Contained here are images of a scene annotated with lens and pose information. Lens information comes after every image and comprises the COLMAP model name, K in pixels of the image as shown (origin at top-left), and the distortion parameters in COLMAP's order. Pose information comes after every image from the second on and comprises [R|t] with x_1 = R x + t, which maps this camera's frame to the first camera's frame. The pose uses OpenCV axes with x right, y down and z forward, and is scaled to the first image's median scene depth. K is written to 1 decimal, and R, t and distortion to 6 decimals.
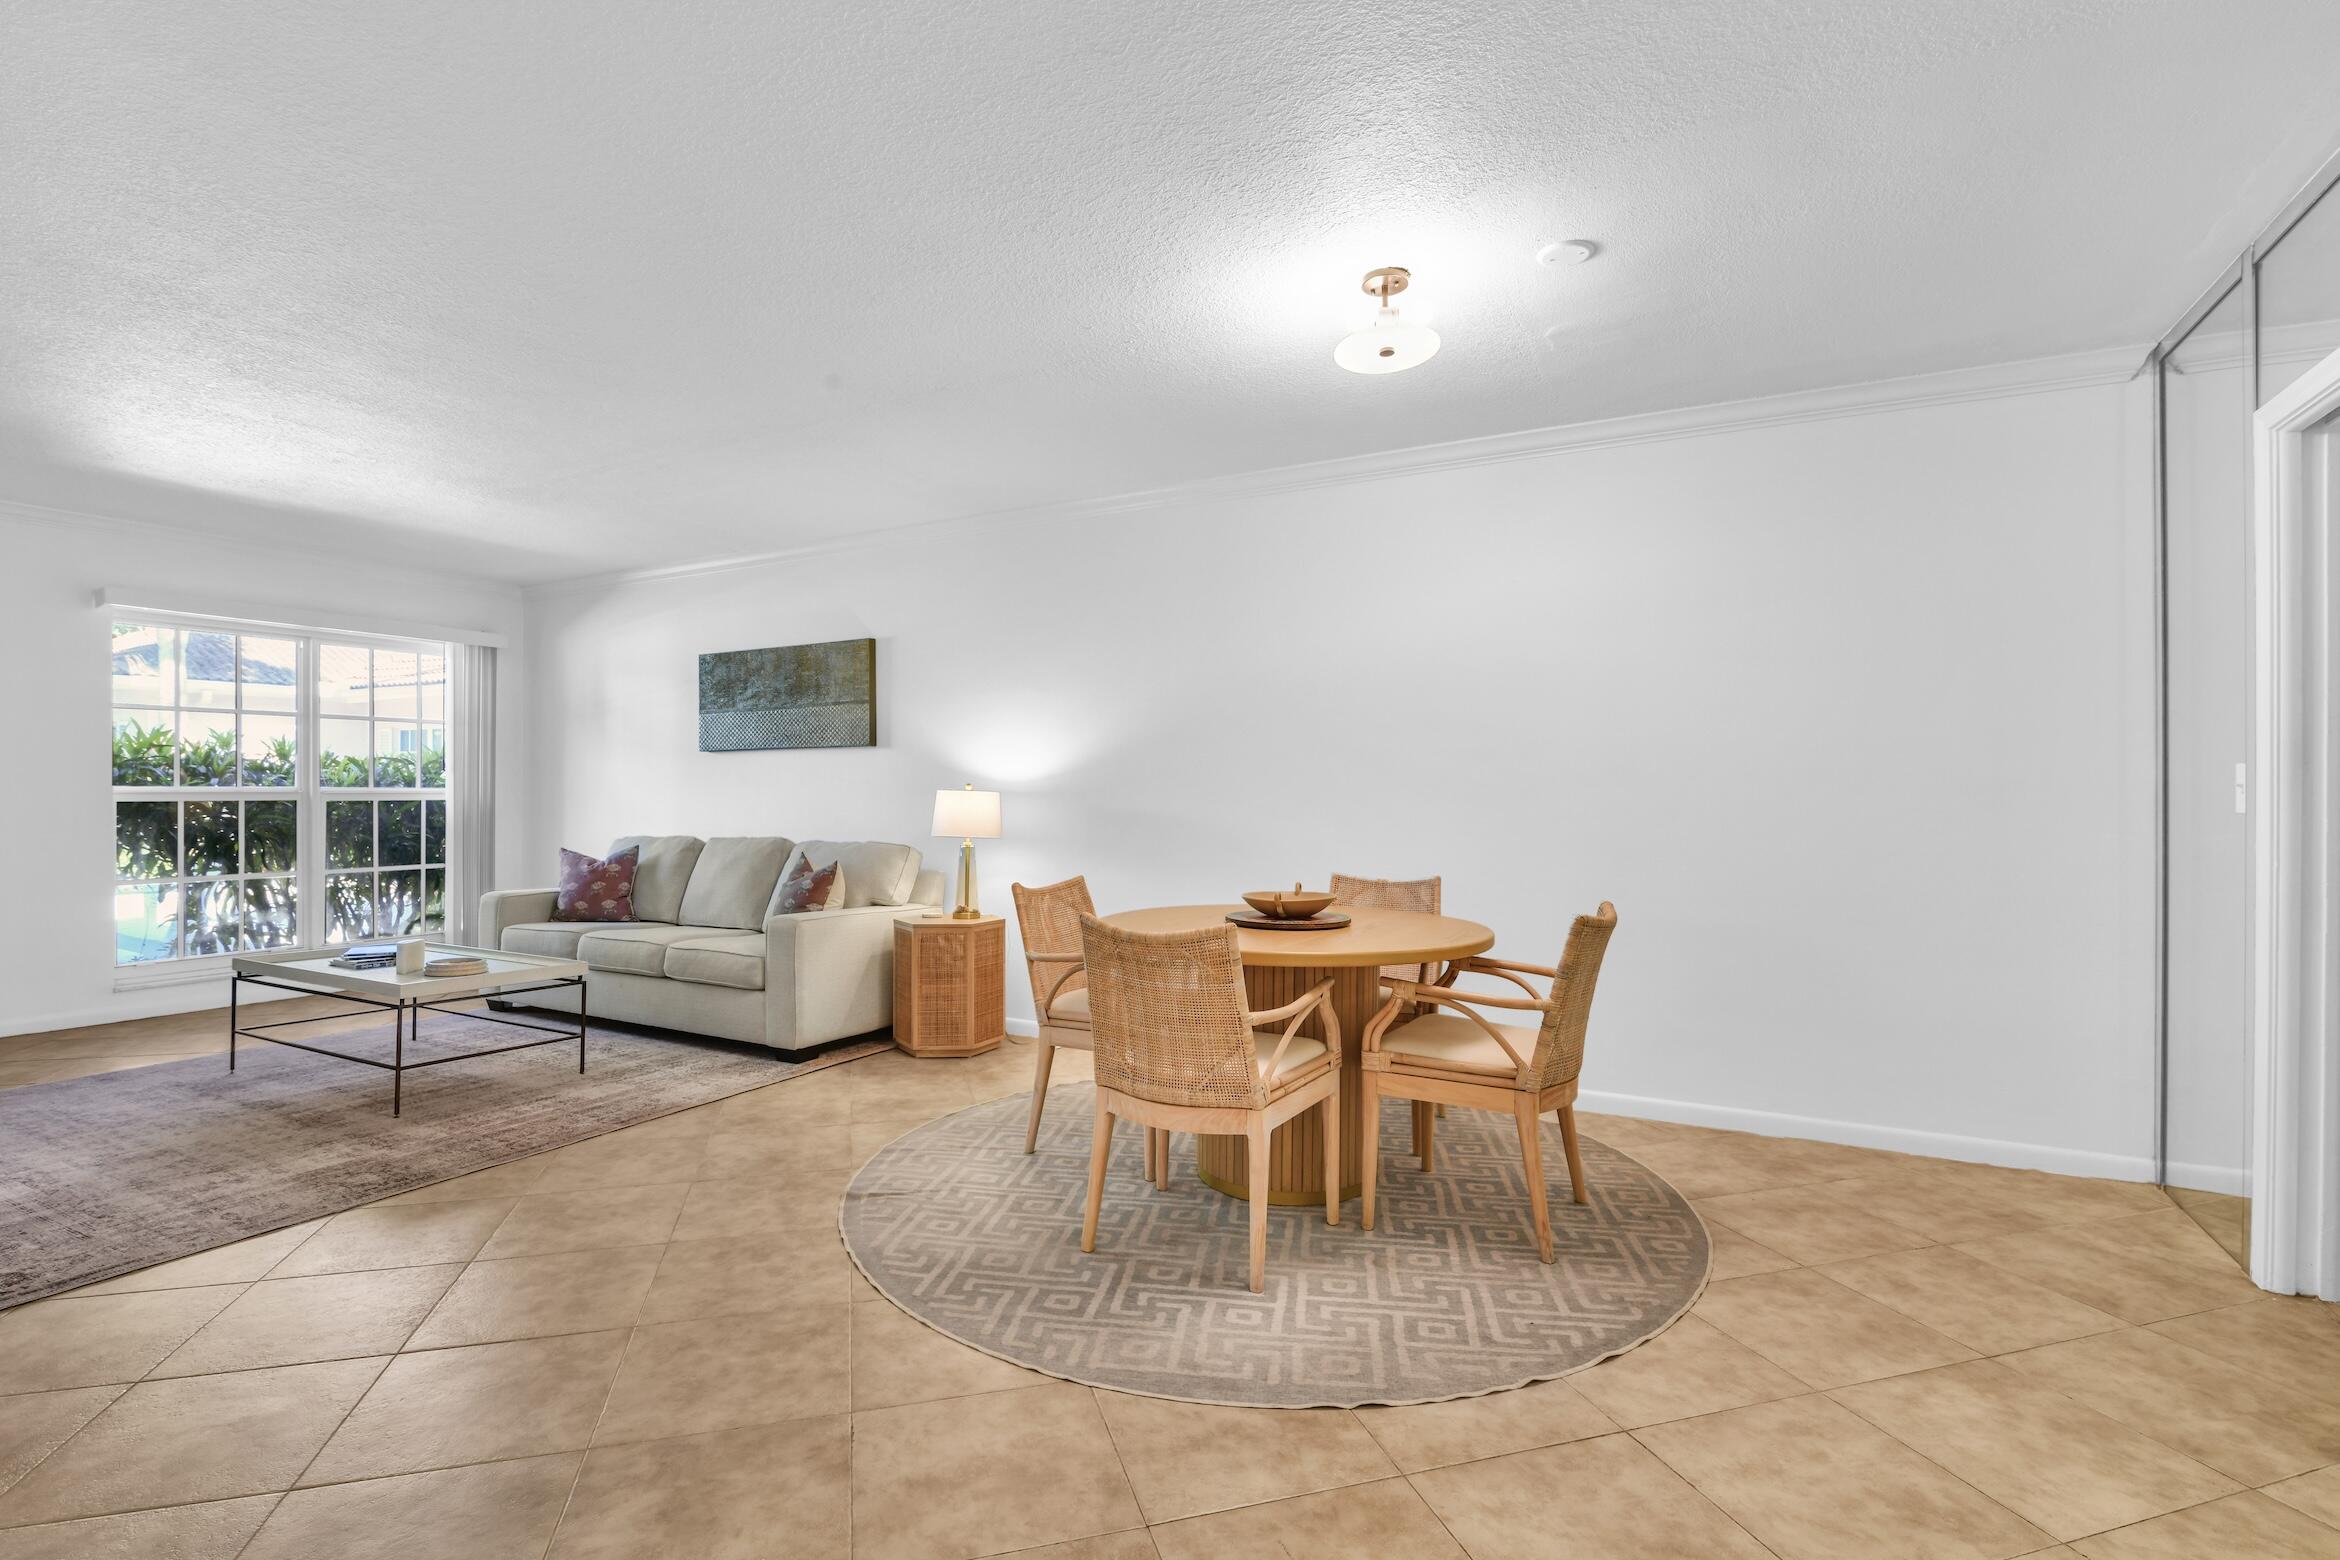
lens RADIAL K [[1077.2, 0, 1157.4], [0, 1077.2, 784.7], [0, 0, 1]] dist [-0.015282, -0.001443]
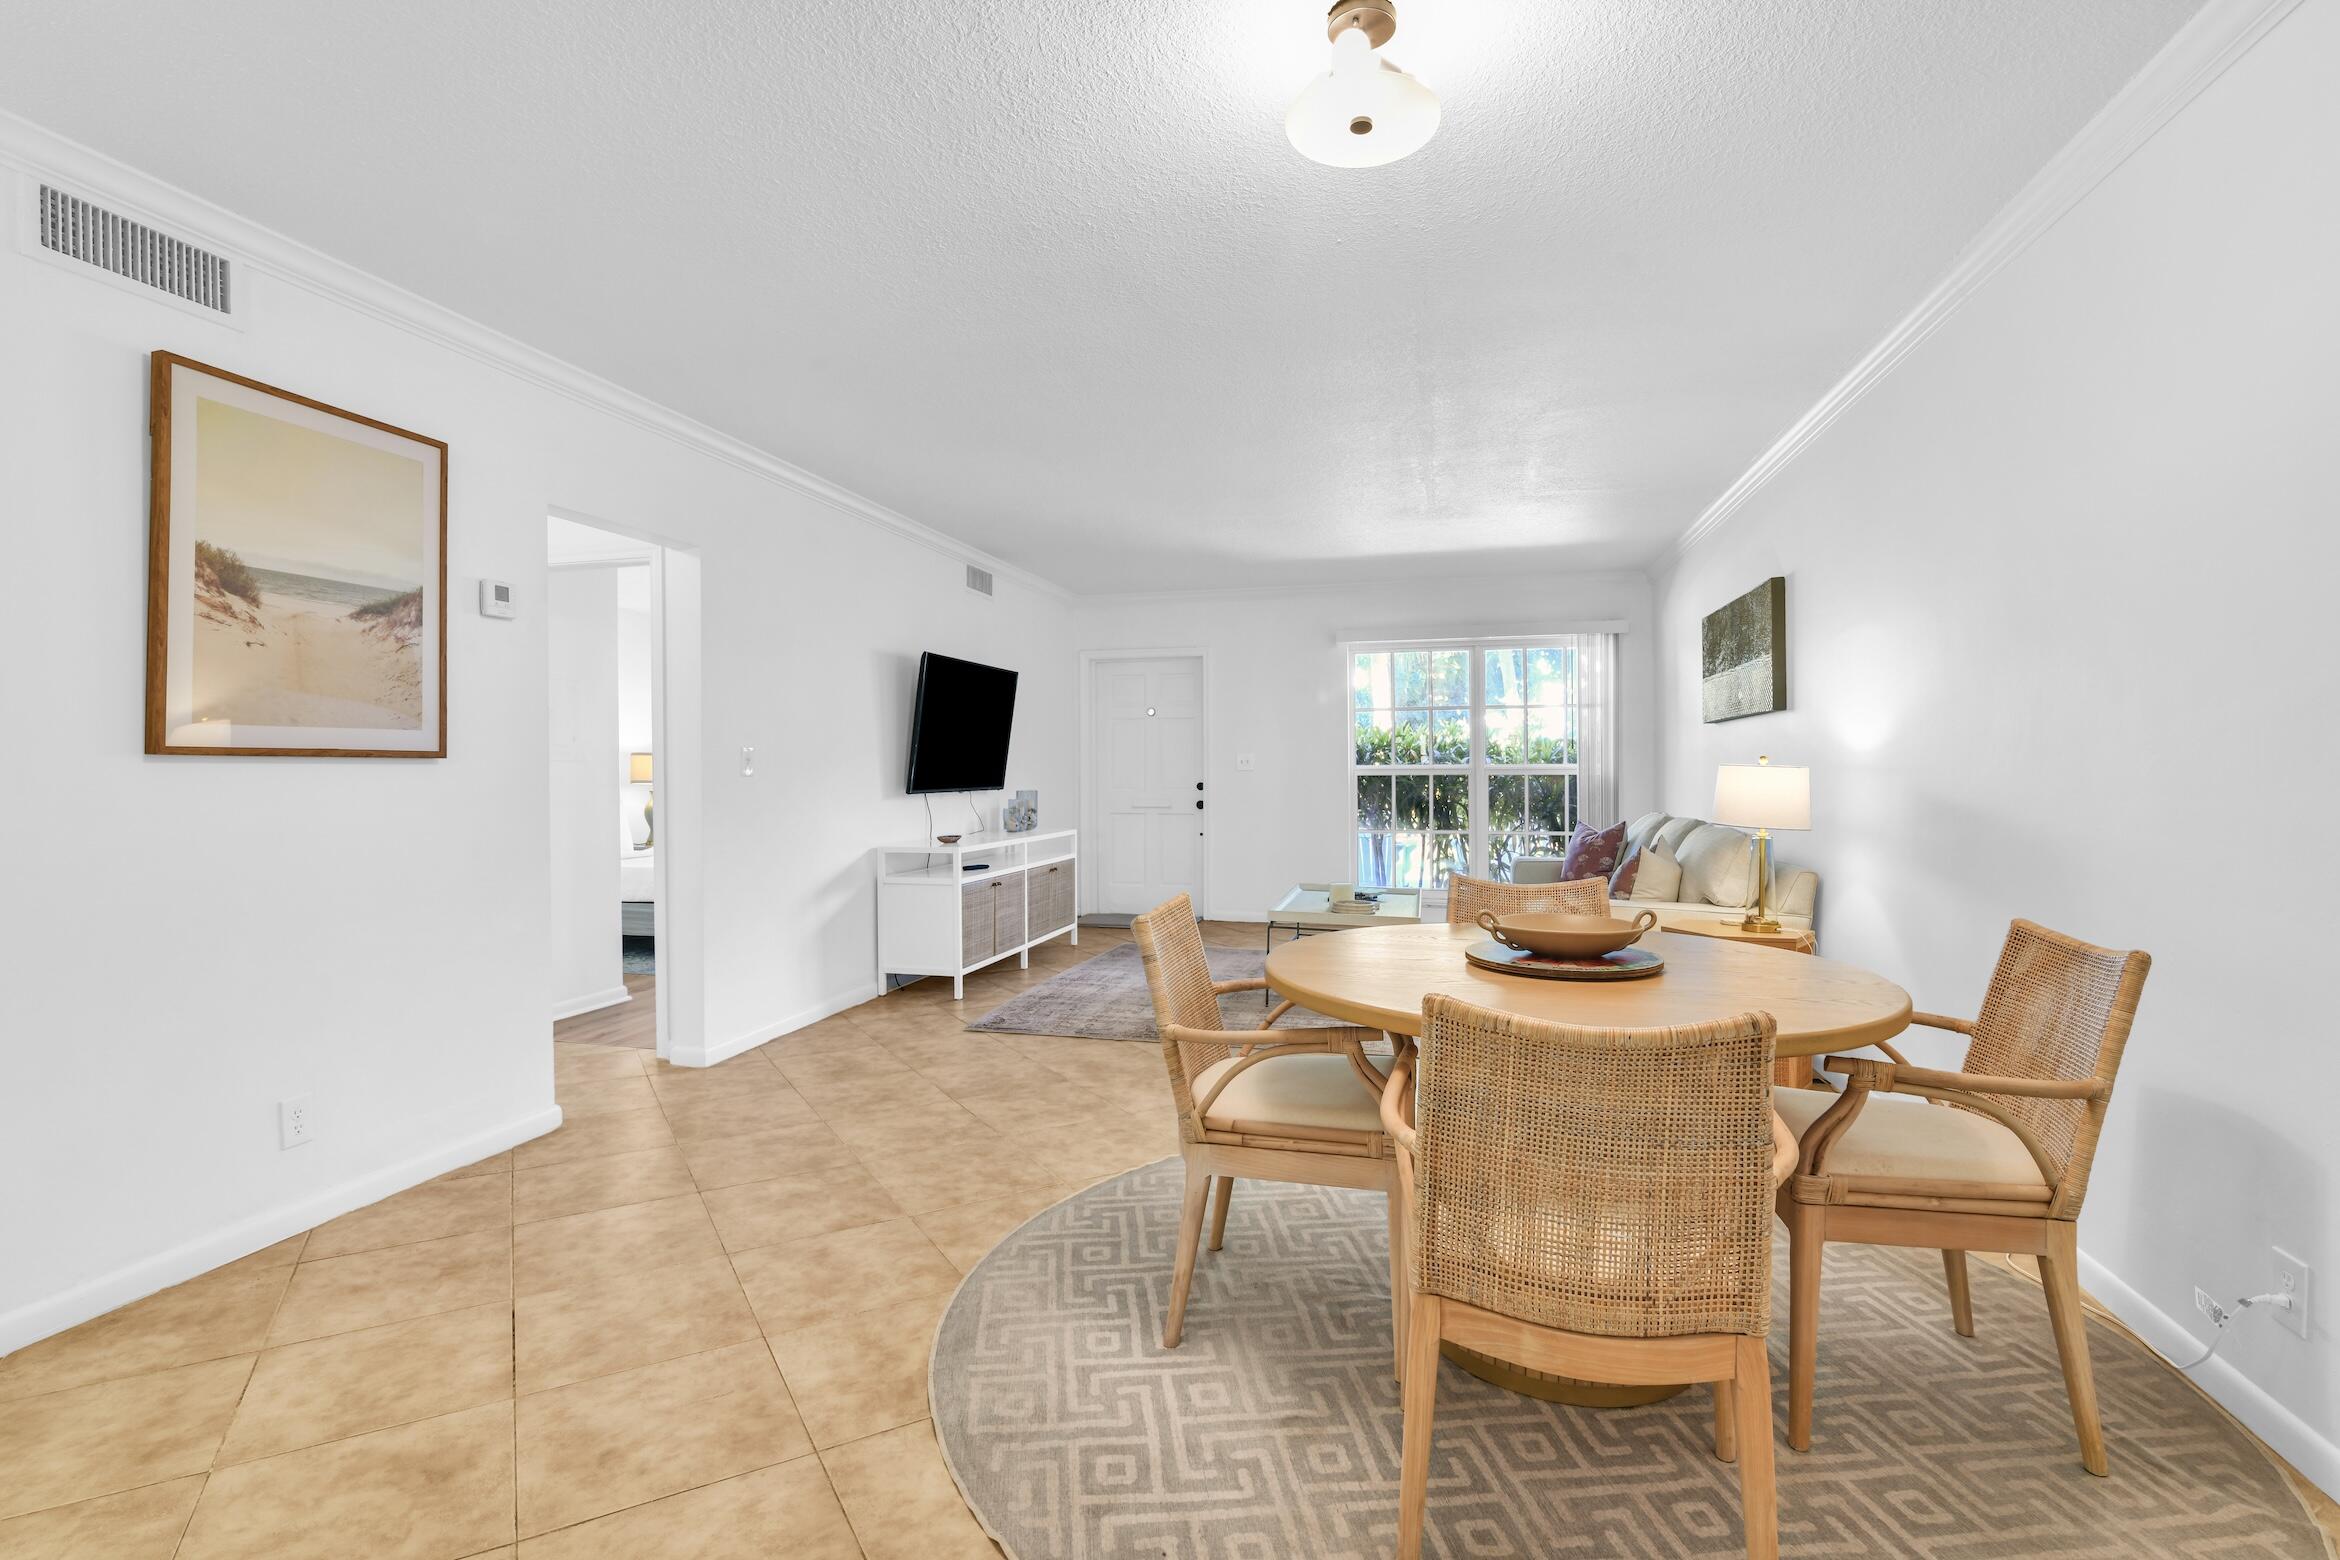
lens RADIAL K [[1115.6, 0, 1155.0], [0, 1115.6, 767.2], [0, 0, 1]] dist [-0.018245, 0.000464]
pose [[0.244521, -0.003137, -0.969639, 0.427420], [0.010436, 0.999945, -0.000603, 0.002297], [0.969588, -0.009972, 0.244541, 0.343765]]
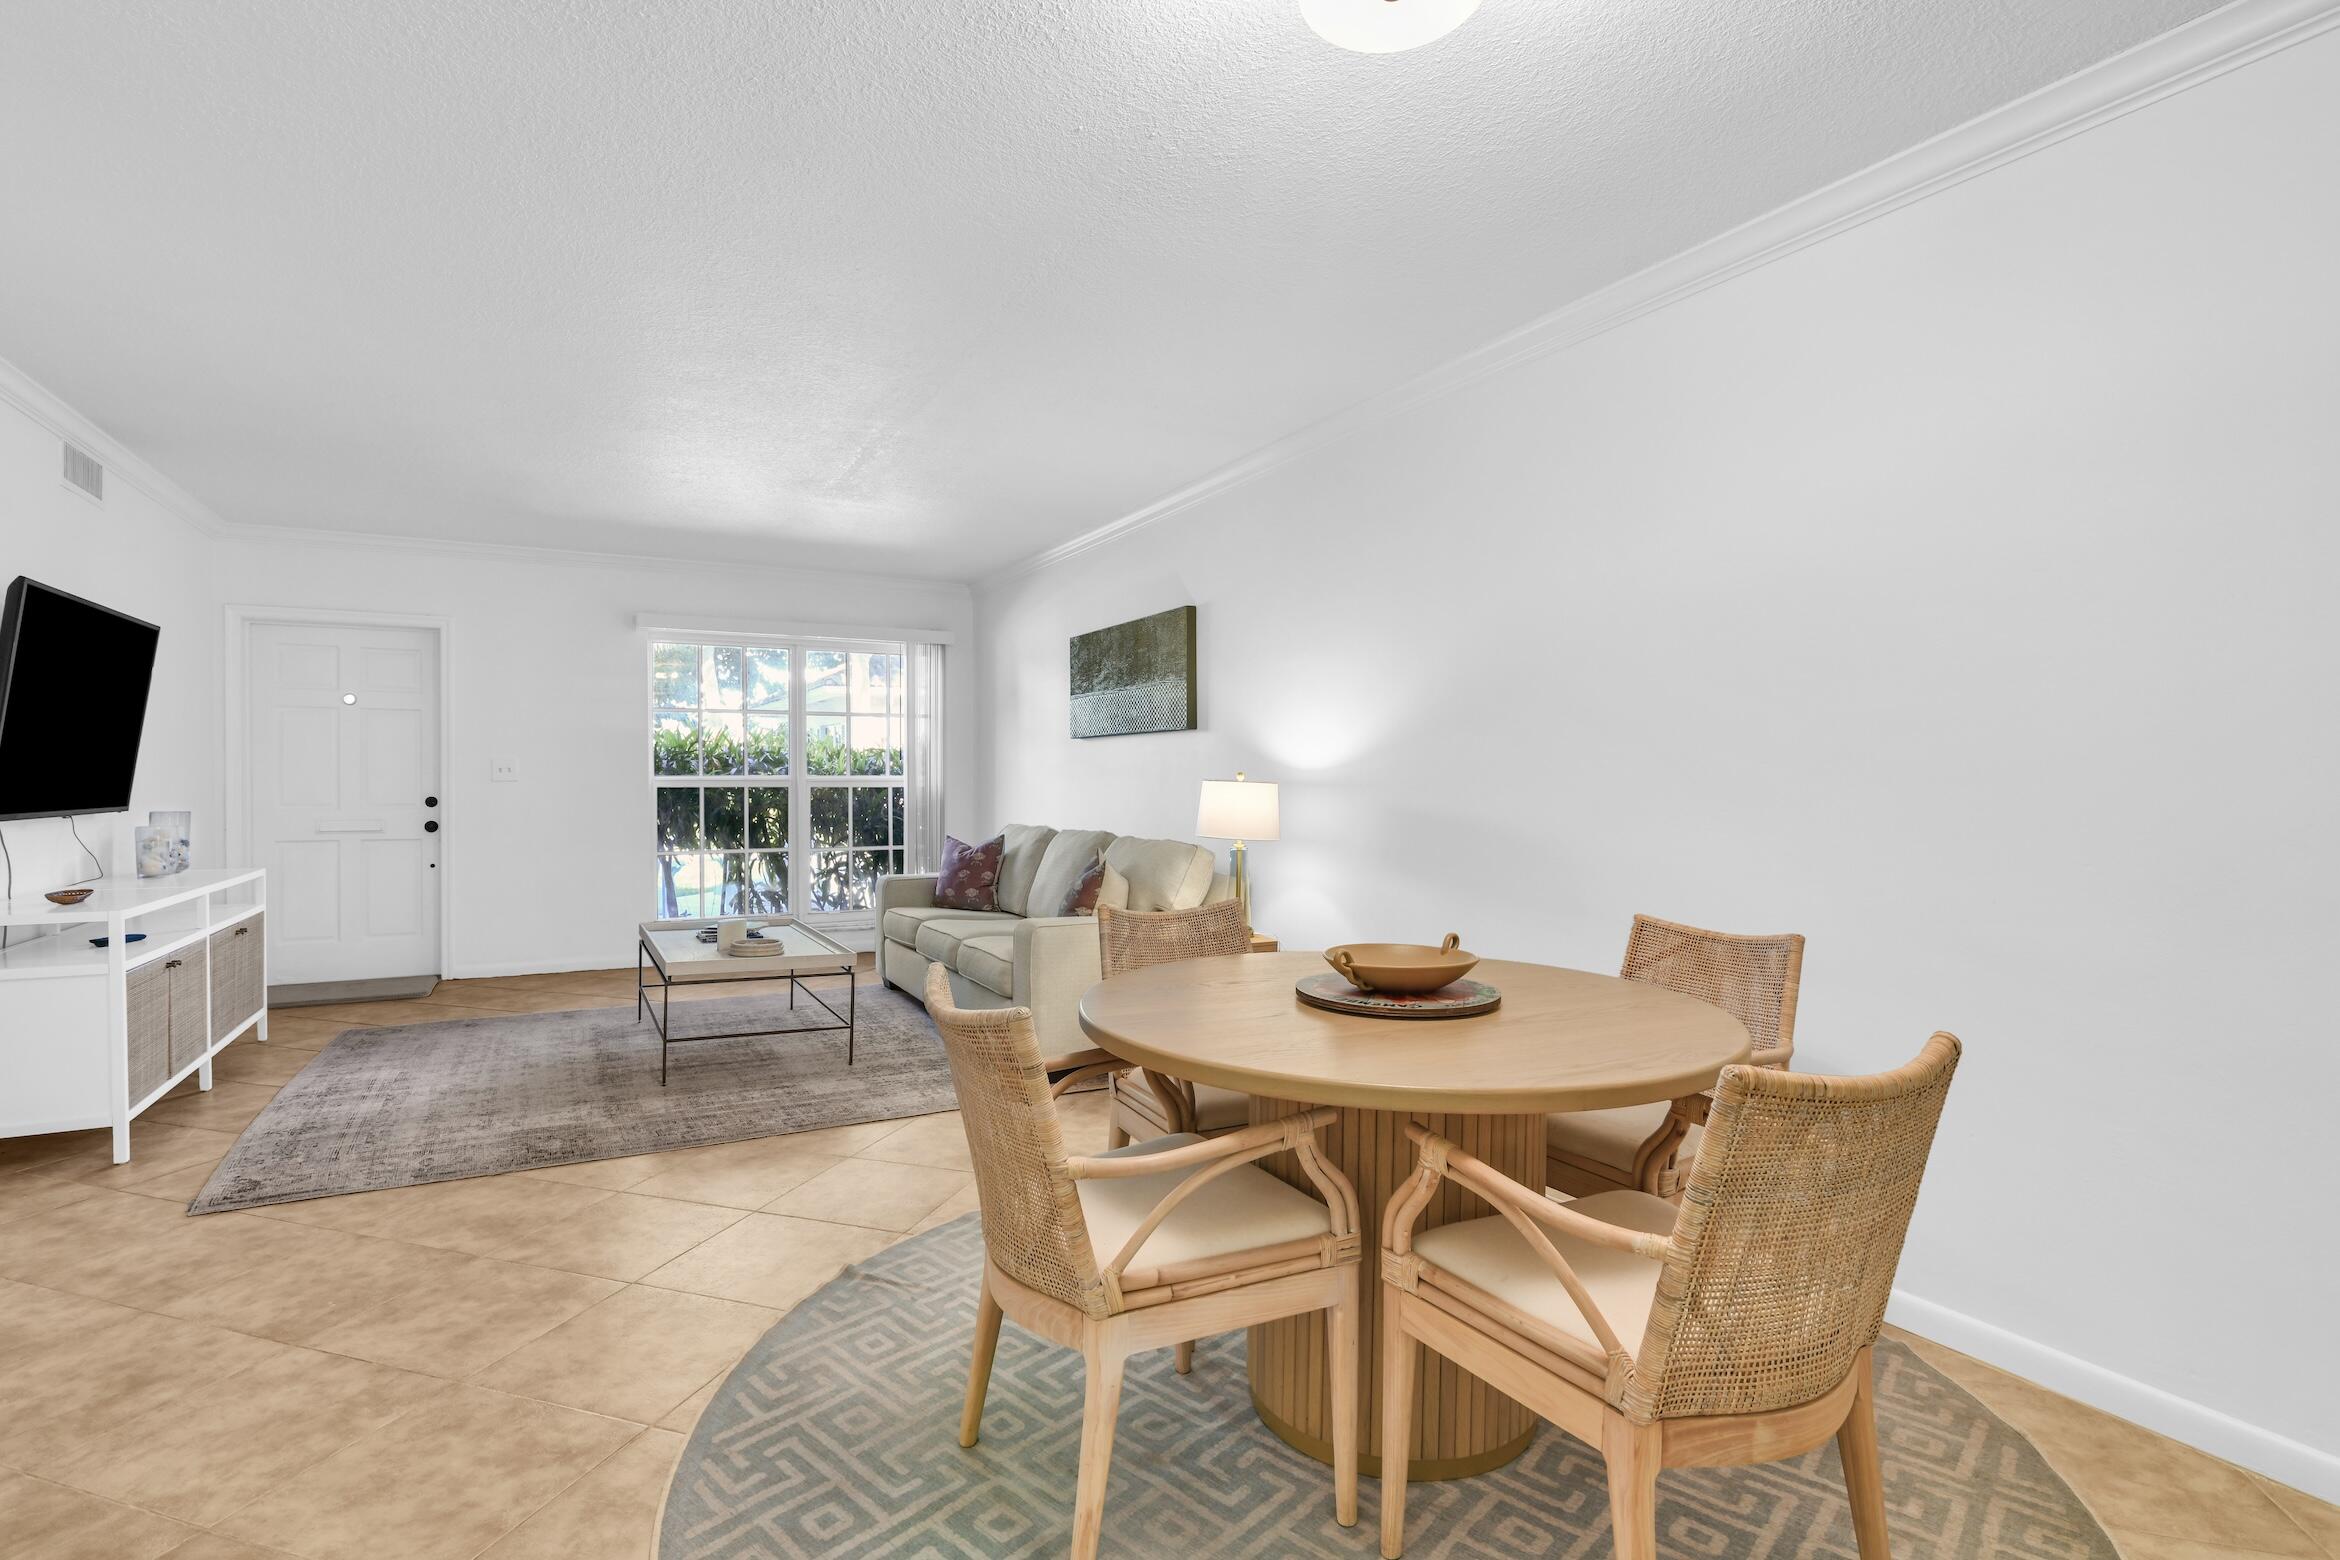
lens RADIAL K [[1115.6, 0, 1165.7], [0, 1115.6, 790.9], [0, 0, 1]] dist [-0.018245, 0.000464]
pose [[0.841018, 0.007786, -0.540952, 0.208311], [0.002043, 0.999844, 0.017566, -0.001857], [0.541004, -0.015879, 0.840870, 0.226783]]
